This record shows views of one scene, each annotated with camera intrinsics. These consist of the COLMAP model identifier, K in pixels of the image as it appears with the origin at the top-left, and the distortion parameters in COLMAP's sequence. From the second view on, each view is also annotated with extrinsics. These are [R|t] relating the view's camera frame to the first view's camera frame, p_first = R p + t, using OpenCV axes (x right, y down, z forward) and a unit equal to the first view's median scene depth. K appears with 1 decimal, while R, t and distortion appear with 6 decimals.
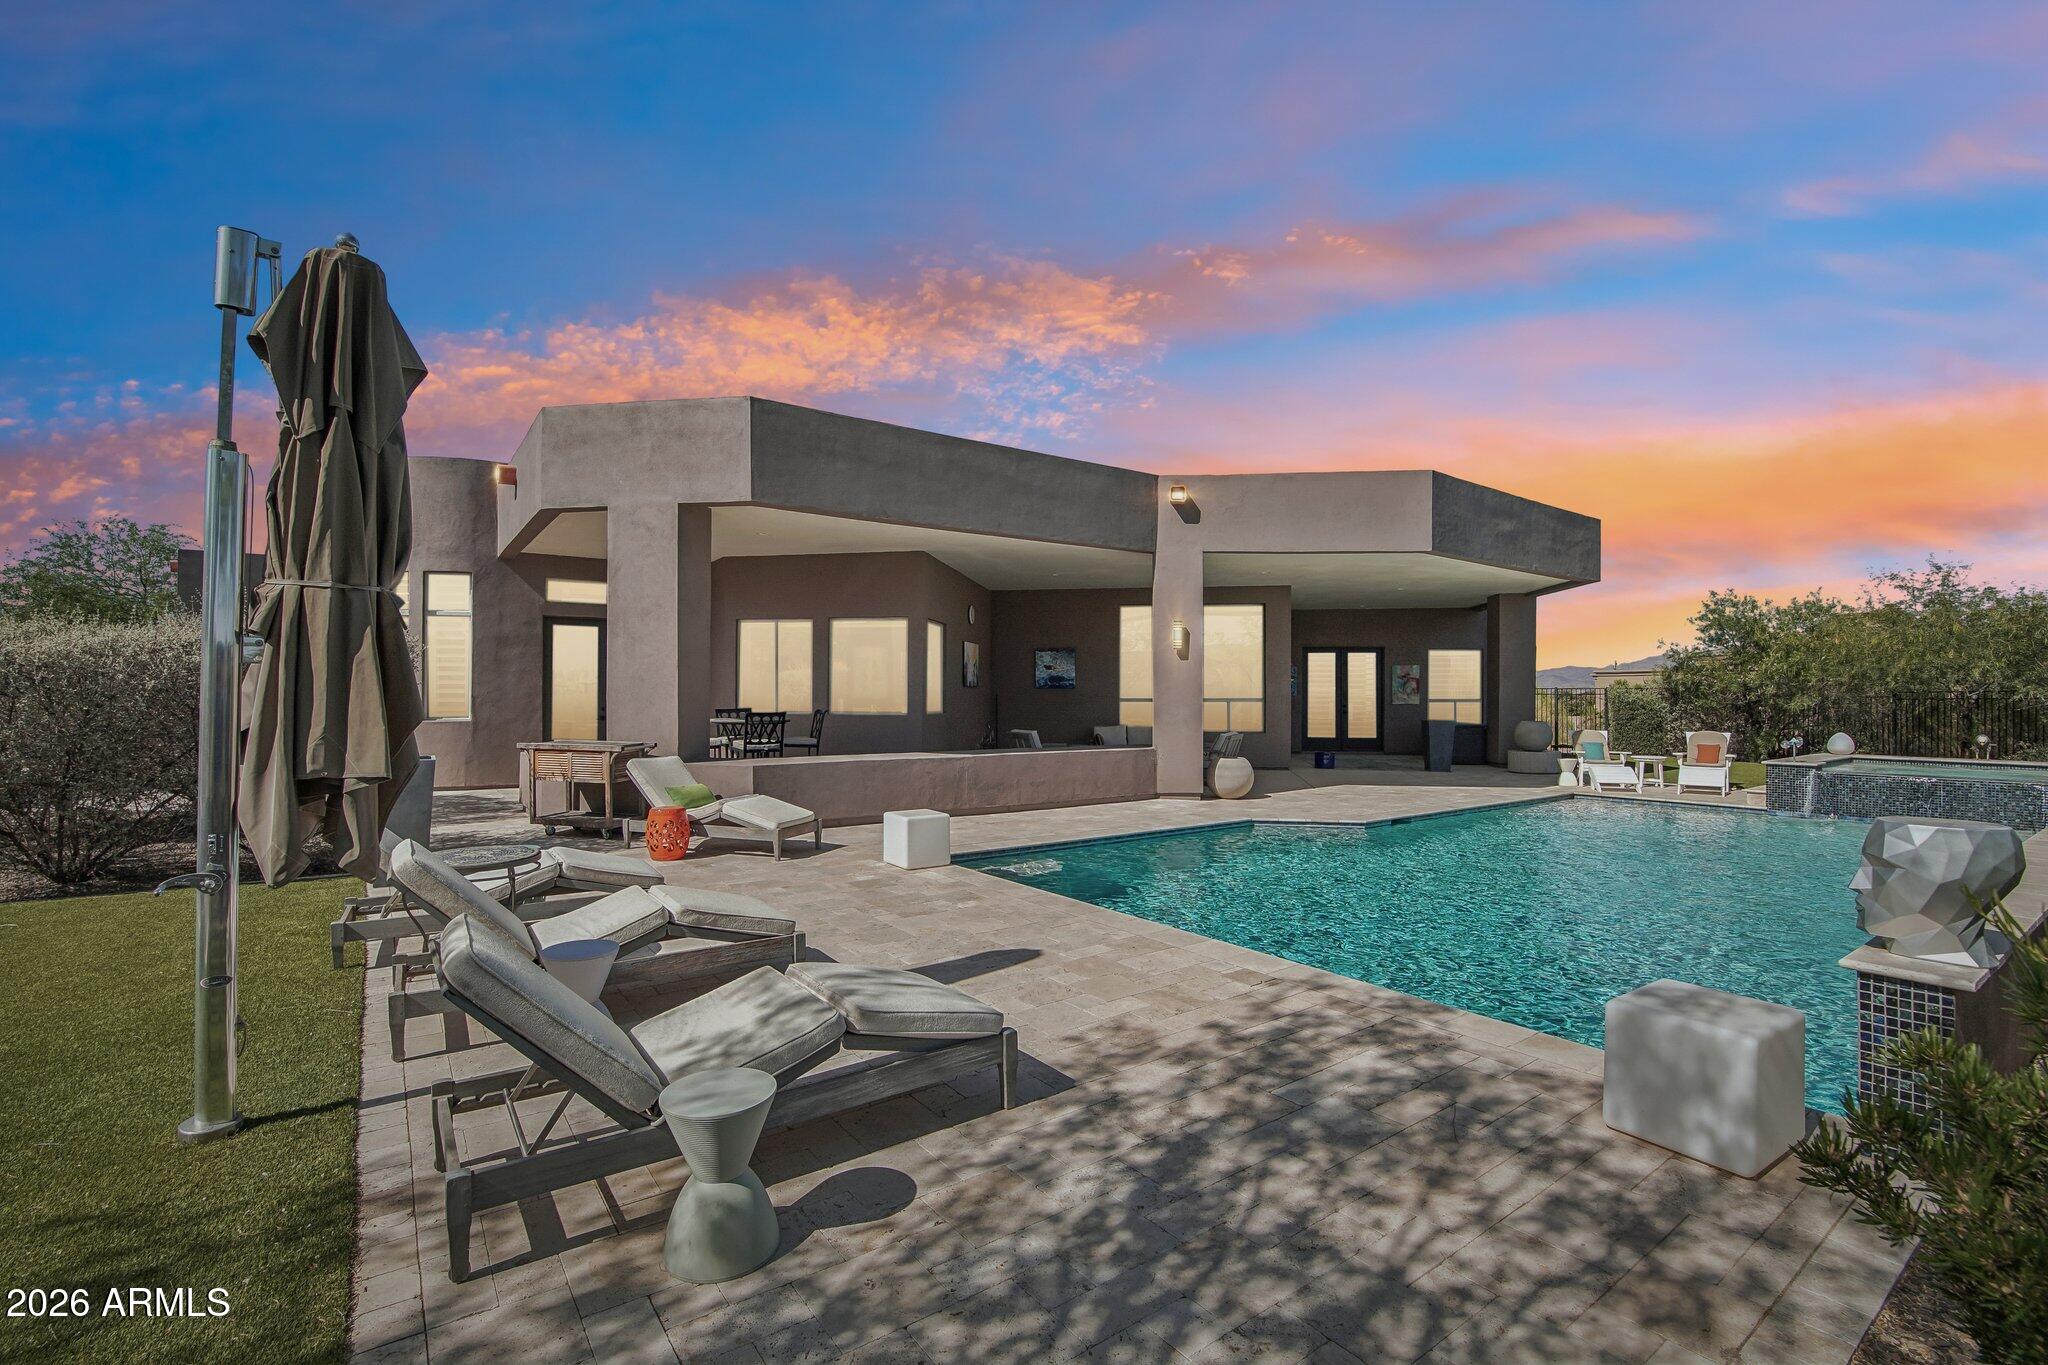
lens RADIAL K [[910.9, 0, 1012.2], [0, 910.9, 686.6], [0, 0, 1]] dist [-0.041964, 0.010100]
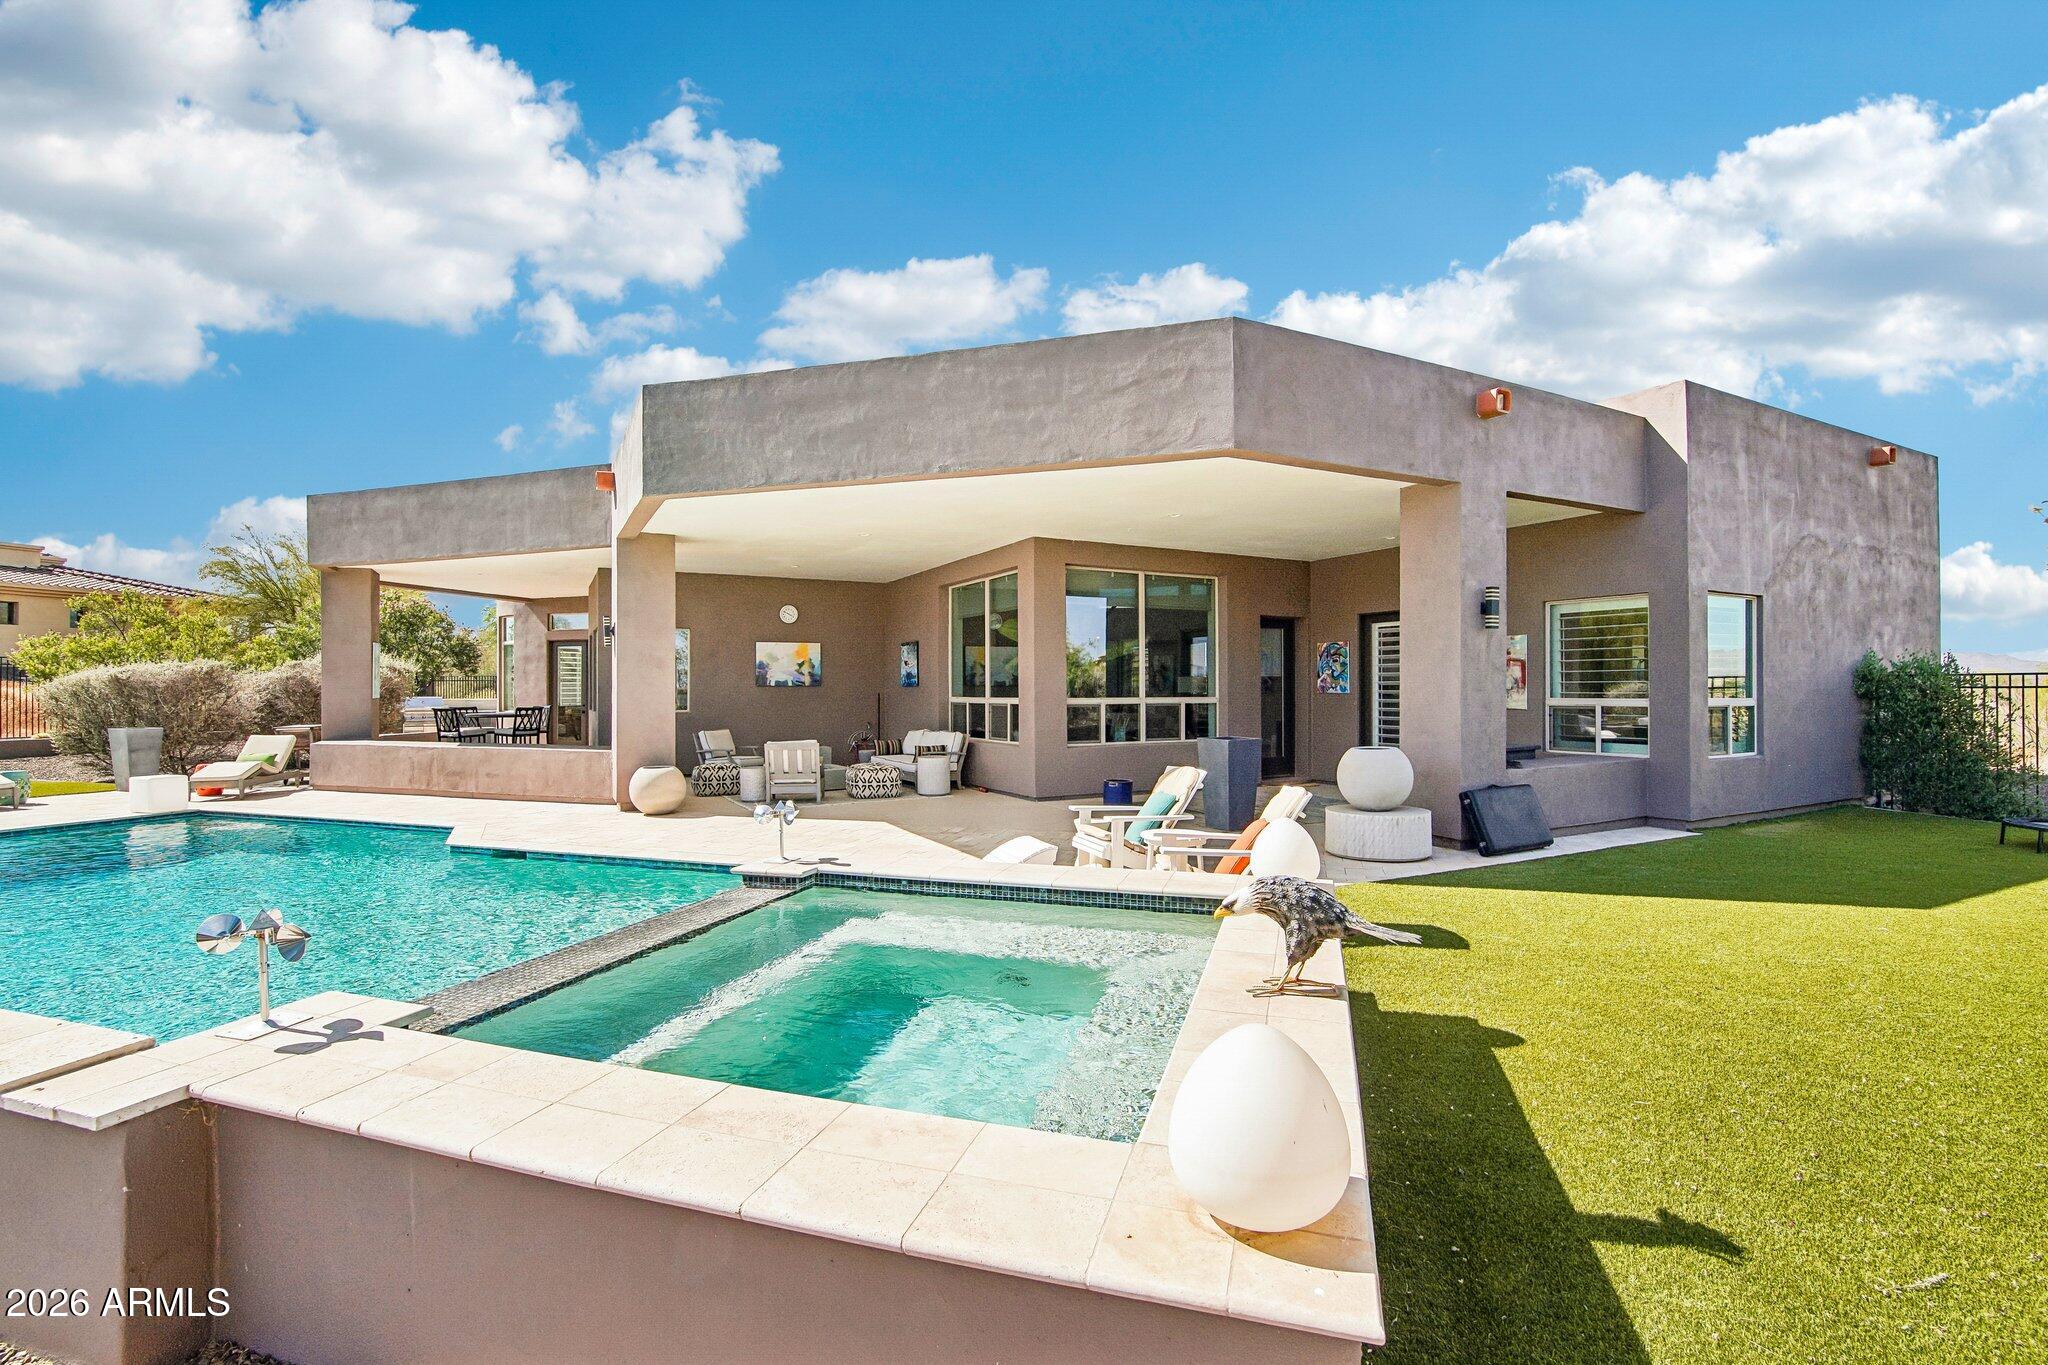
lens RADIAL K [[910.9, 0, 1012.2], [0, 910.9, 686.6], [0, 0, 1]] dist [-0.041964, 0.010100]
pose [[0.640440, -0.009800, -0.767946, 1.066630], [0.012291, 0.999921, -0.002510, 0.007837], [0.767910, -0.007832, 0.640510, 0.647457]]
